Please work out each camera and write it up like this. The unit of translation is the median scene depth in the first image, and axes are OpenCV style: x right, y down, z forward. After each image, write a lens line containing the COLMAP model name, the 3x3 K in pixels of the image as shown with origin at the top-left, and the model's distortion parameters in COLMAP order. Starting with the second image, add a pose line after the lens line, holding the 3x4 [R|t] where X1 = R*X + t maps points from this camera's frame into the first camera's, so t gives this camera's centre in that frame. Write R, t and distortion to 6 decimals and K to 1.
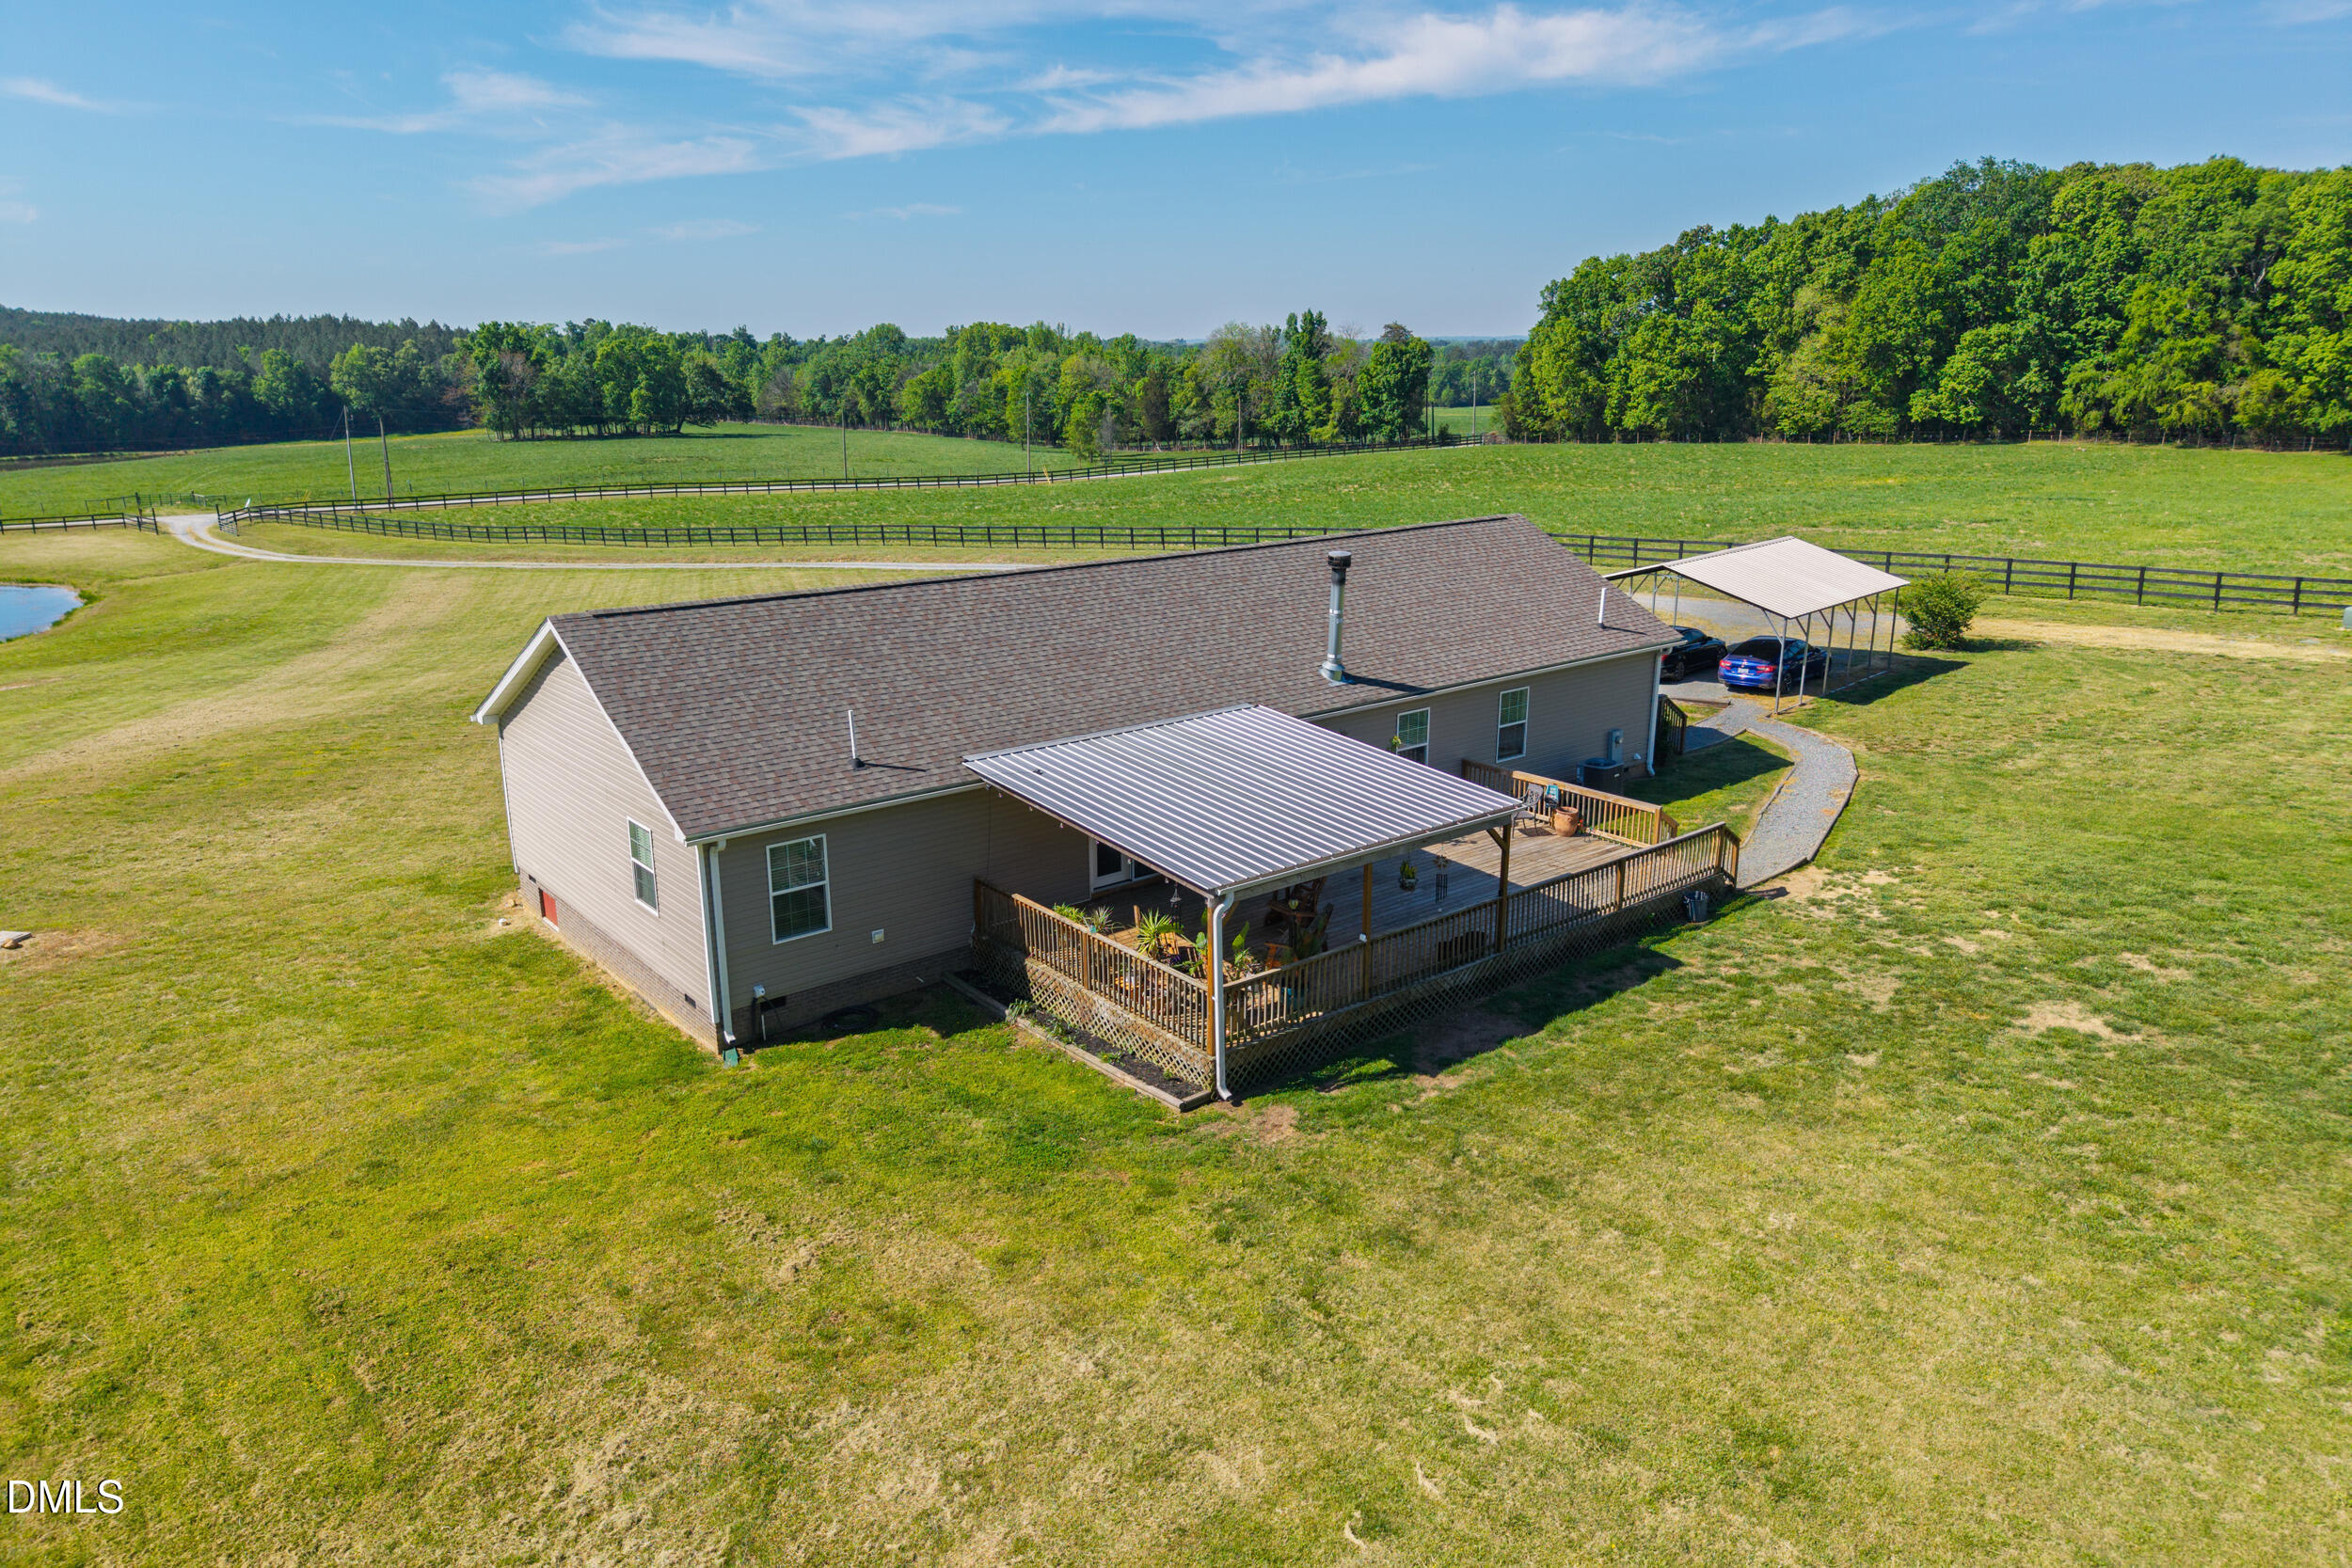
lens RADIAL K [[1575.6, 0, 1173.2], [0, 1575.6, 774.2], [0, 0, 1]] dist [0.017379, -0.017161]
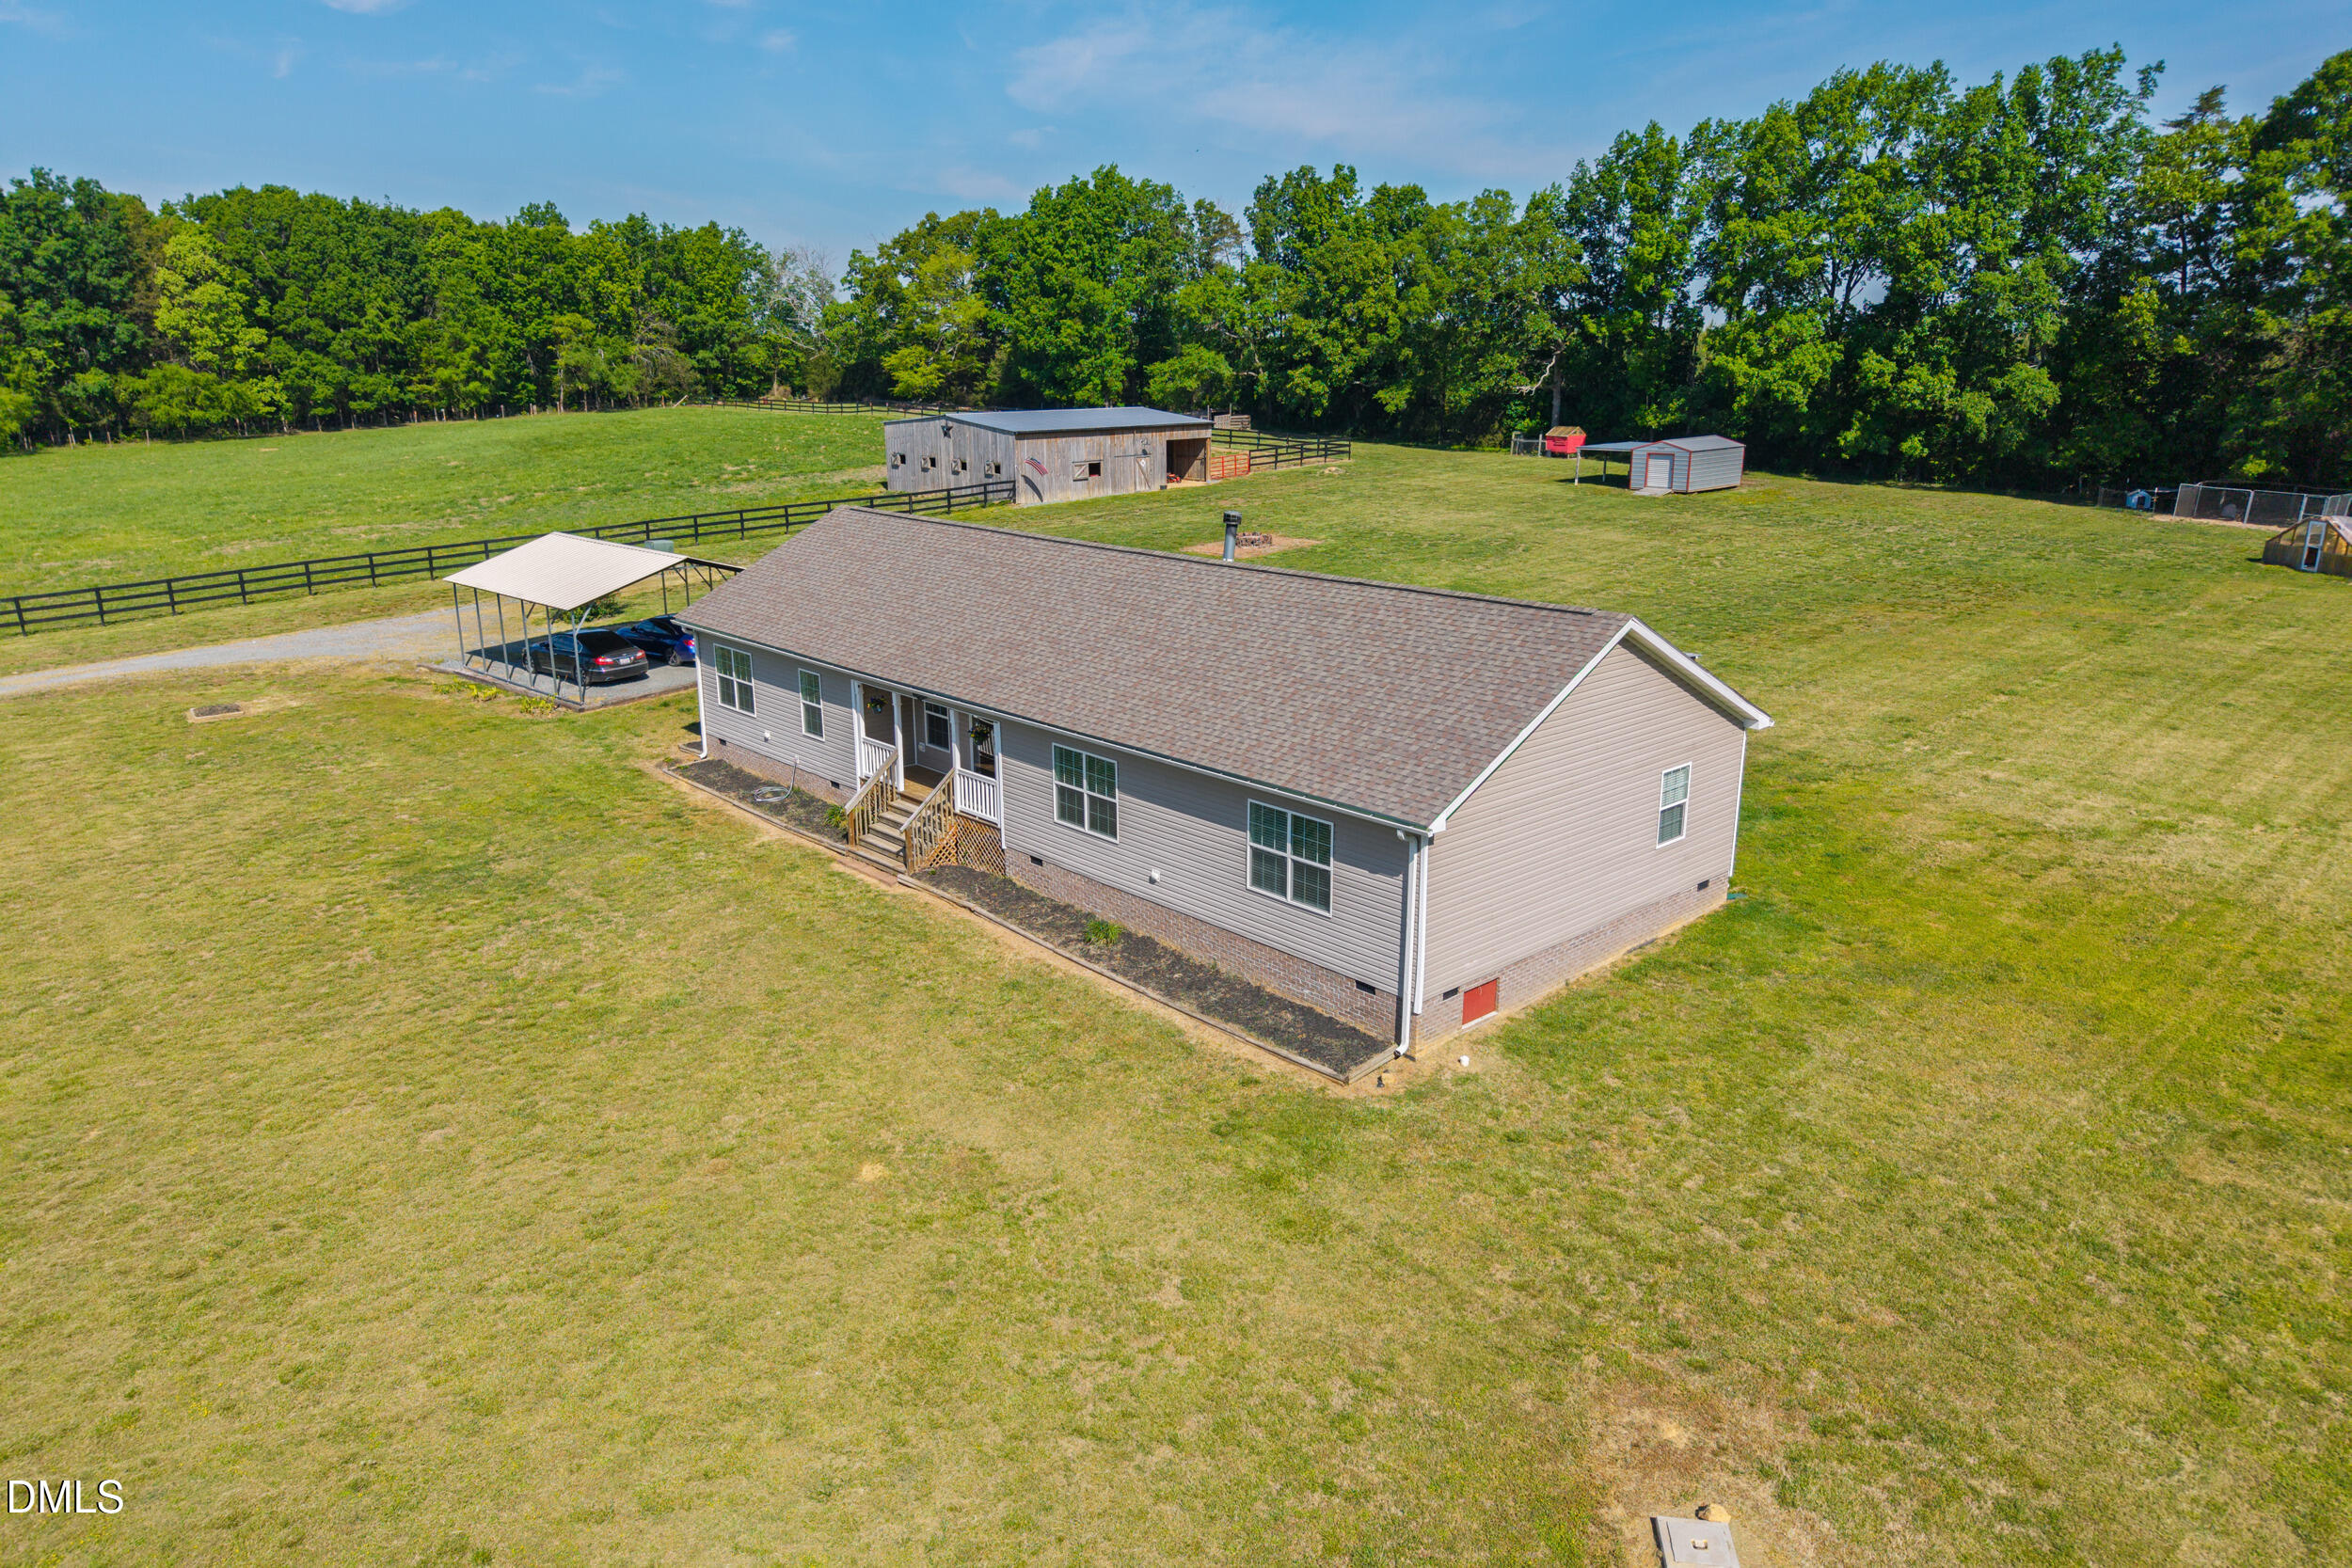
lens RADIAL K [[1575.6, 0, 1174.4], [0, 1575.6, 761.3], [0, 0, 1]] dist [0.017379, -0.017161]
pose [[-0.058504, -0.254662, 0.965259, -0.212615], [0.266085, 0.927957, 0.260948, -0.055019], [-0.962173, 0.272107, 0.013473, 0.200757]]
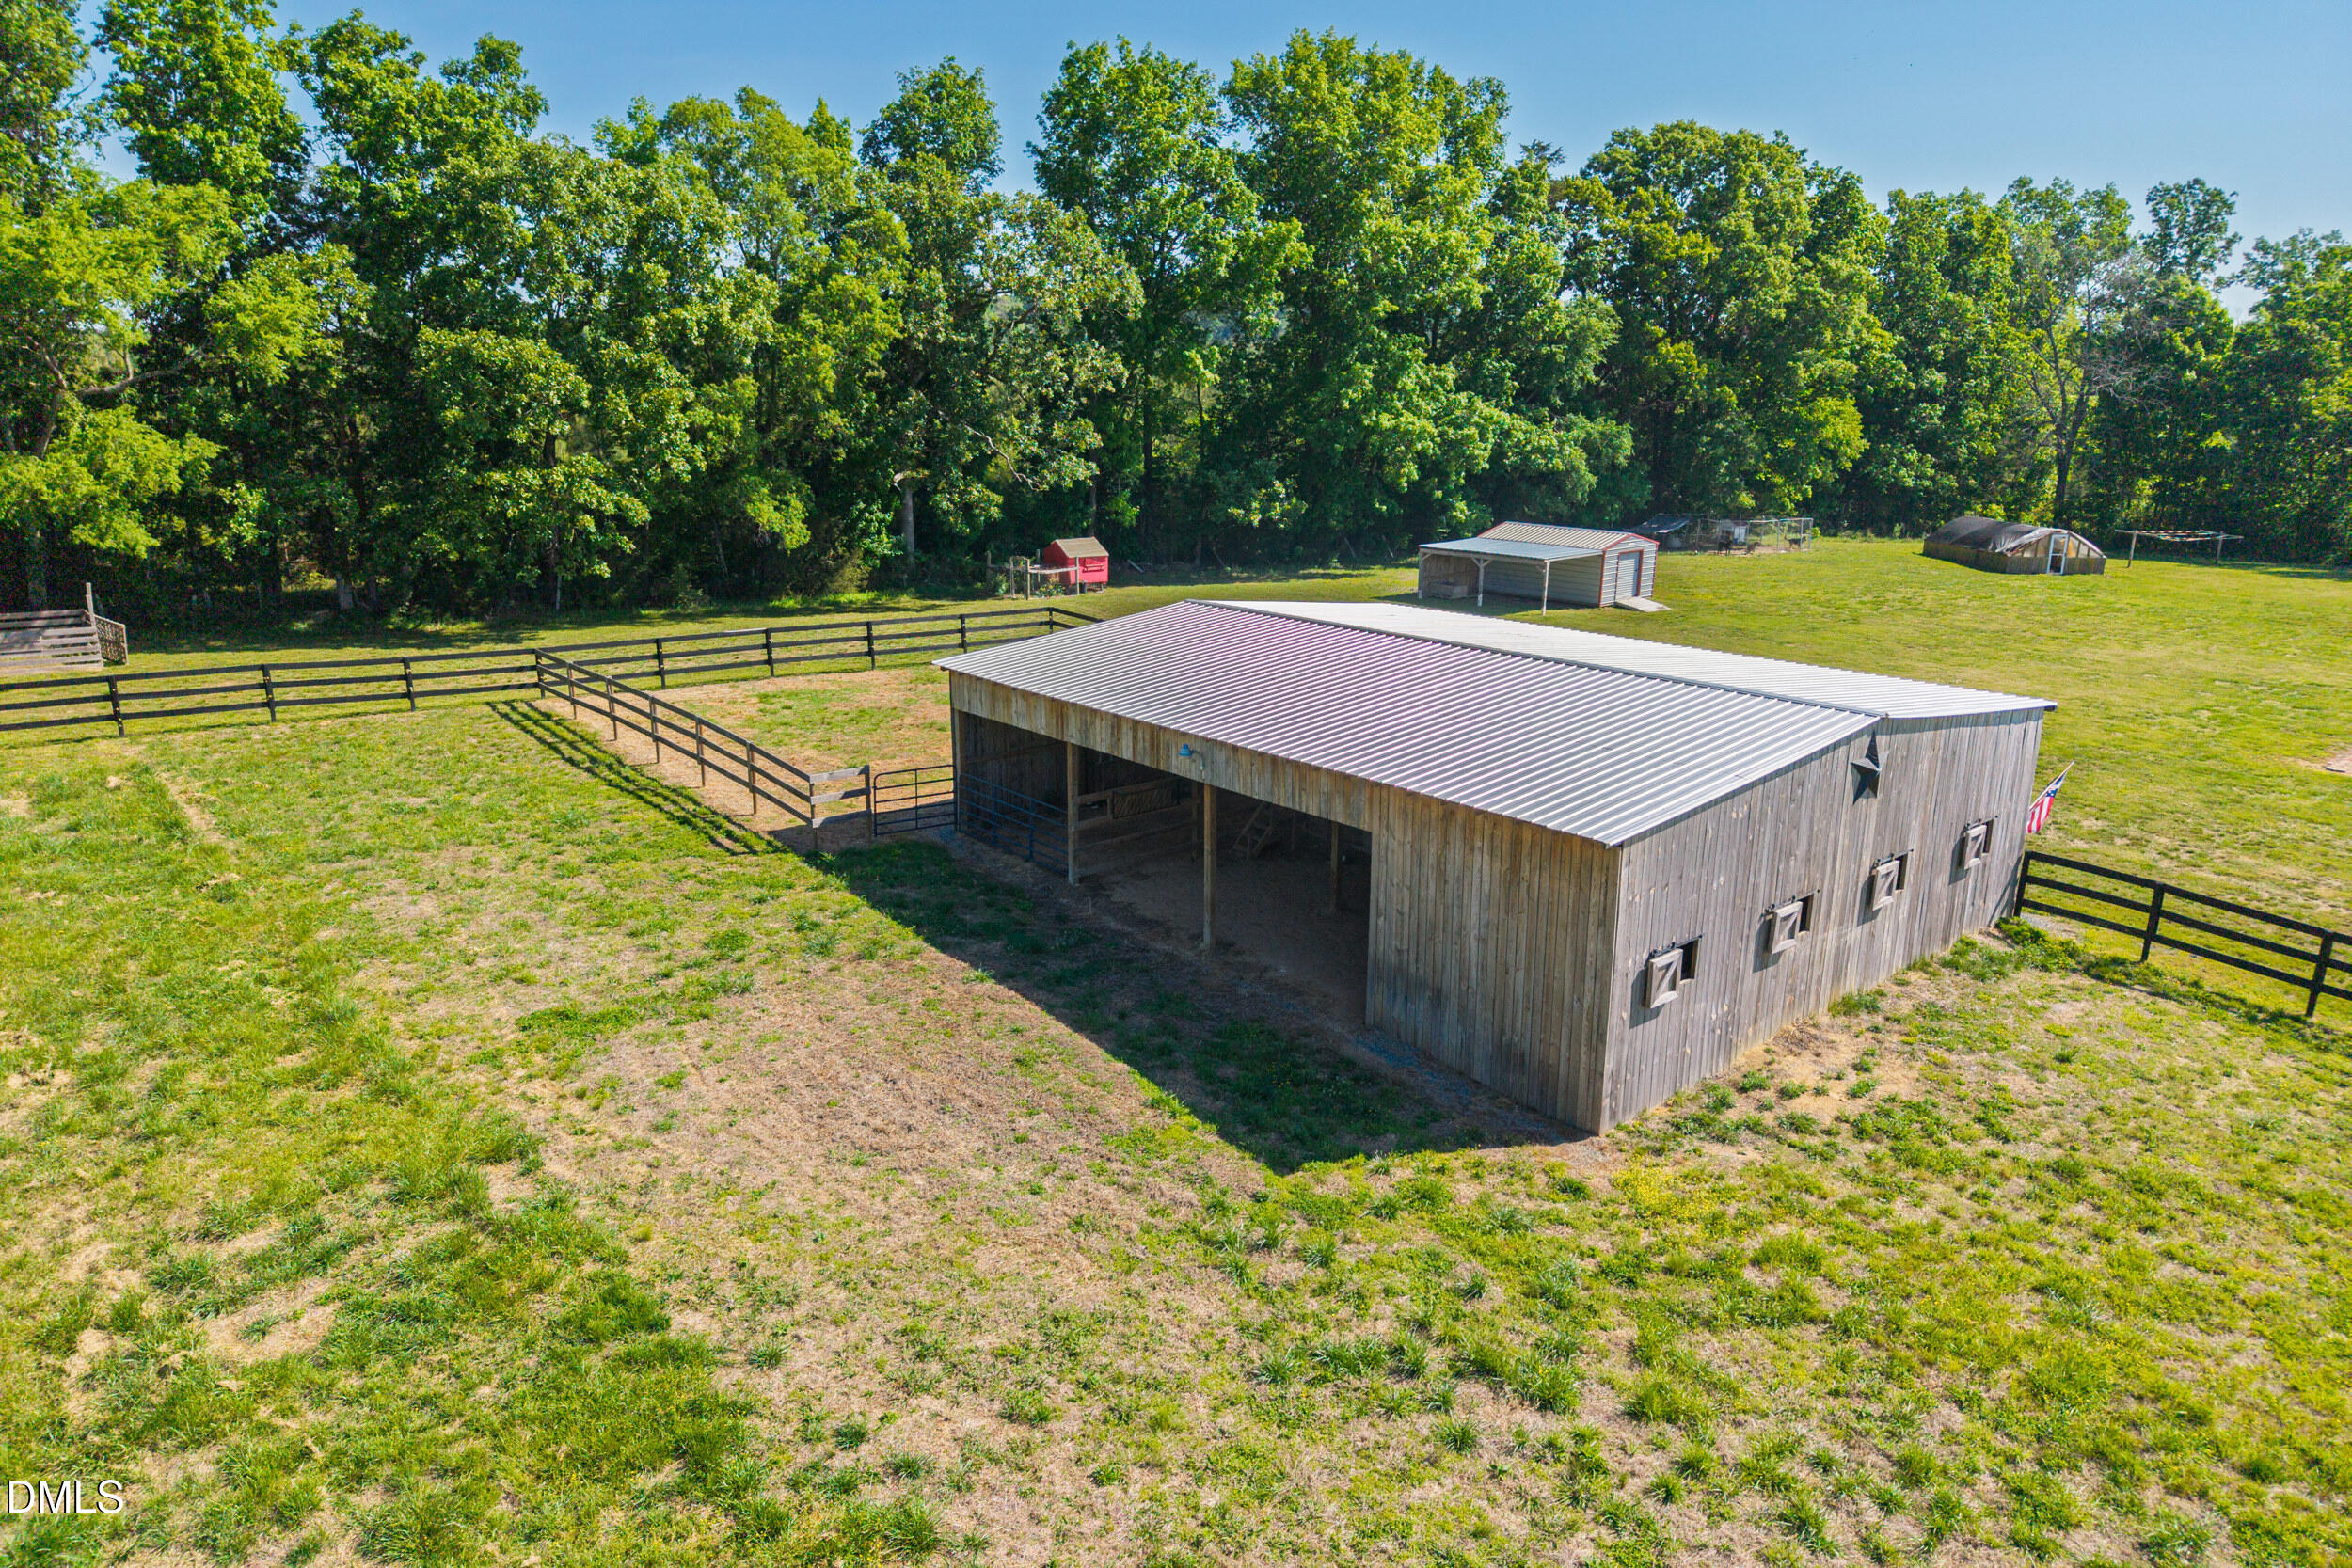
lens RADIAL K [[1575.6, 0, 1159.4], [0, 1575.6, 786.1], [0, 0, 1]] dist [0.017379, -0.017161]
pose [[-0.999765, -0.003190, 0.021423, 0.433941], [0.007949, 0.866036, 0.499919, -0.110739], [-0.020148, 0.499972, -0.865807, 0.382107]]
